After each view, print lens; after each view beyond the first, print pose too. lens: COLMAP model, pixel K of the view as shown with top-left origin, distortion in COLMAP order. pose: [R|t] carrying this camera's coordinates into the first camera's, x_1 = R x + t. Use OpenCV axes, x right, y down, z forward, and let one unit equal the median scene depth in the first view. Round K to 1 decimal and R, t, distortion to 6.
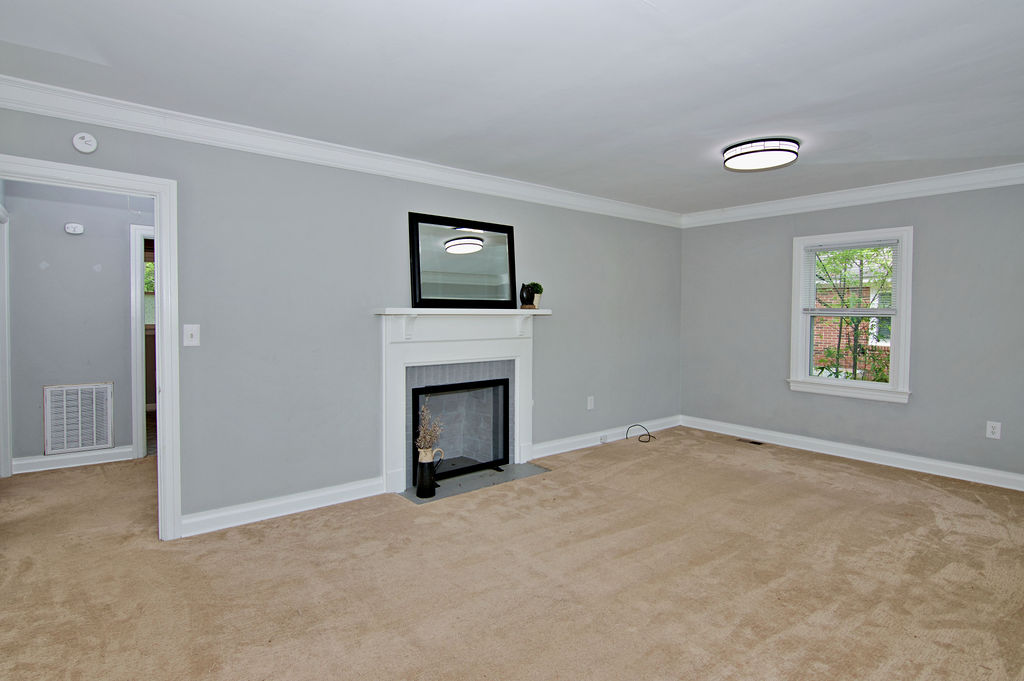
lens RADIAL K [[510.8, 0, 507.5], [0, 510.8, 328.6], [0, 0, 1]] dist [0.000161, 0.000083]
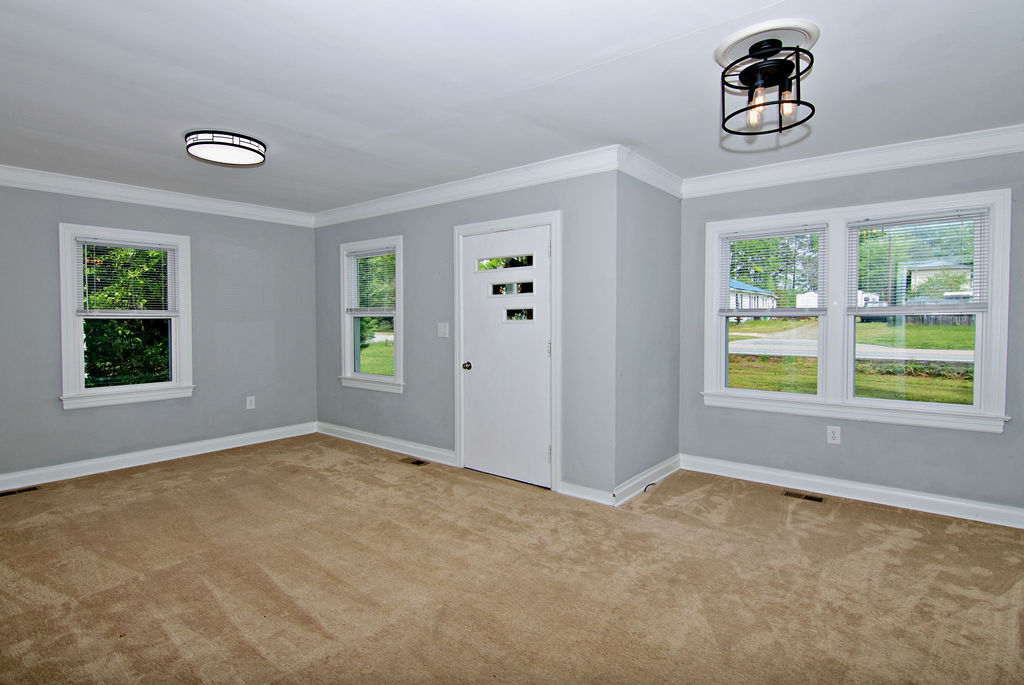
lens RADIAL K [[510.8, 0, 507.5], [0, 510.8, 330.6], [0, 0, 1]] dist [0.000161, 0.000083]
pose [[-0.176617, -0.031537, 0.983774, -0.549294], [0.028692, 0.998897, 0.037173, -0.022485], [-0.983861, 0.034791, -0.175517, 0.660084]]
